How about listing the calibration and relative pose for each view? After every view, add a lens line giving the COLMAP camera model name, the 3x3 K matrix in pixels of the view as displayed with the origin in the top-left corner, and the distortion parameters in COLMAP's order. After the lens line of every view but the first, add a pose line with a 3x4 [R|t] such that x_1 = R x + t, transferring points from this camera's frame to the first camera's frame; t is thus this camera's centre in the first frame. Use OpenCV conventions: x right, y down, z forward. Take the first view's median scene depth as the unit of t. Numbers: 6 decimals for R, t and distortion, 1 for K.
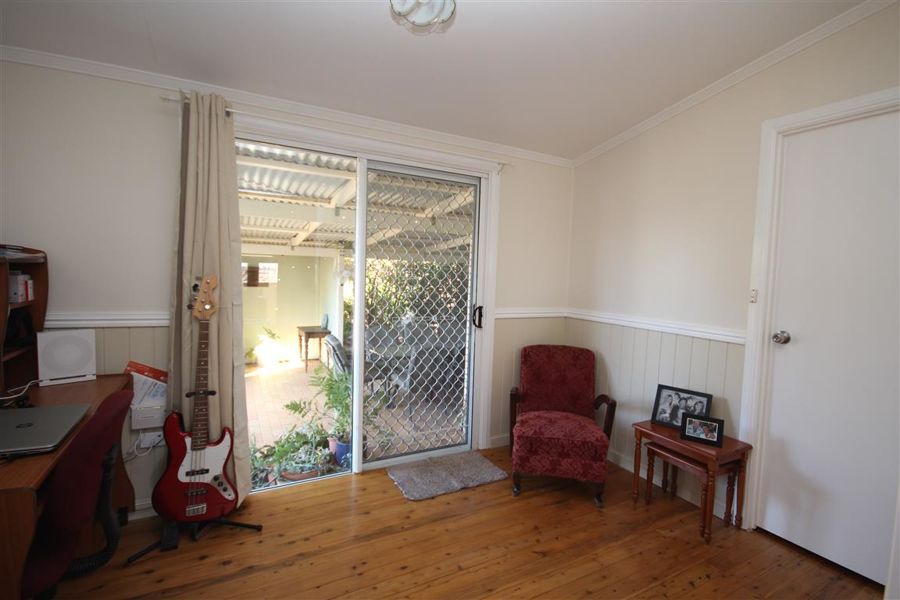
lens RADIAL K [[421.6, 0, 450.7], [0, 421.6, 296.6], [0, 0, 1]] dist [-0.004534, -0.000632]
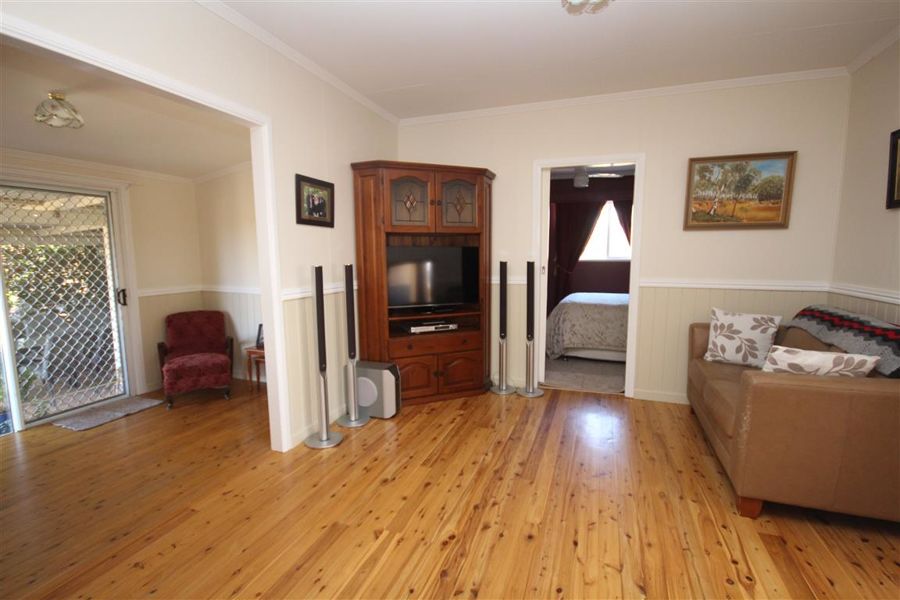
lens RADIAL K [[421.6, 0, 457.2], [0, 421.6, 300.2], [0, 0, 1]] dist [-0.004534, -0.000632]
pose [[0.733750, -0.113414, 0.669886, -0.050239], [0.063984, 0.993122, 0.098054, -0.004597], [-0.676400, -0.029085, 0.735960, -0.700434]]
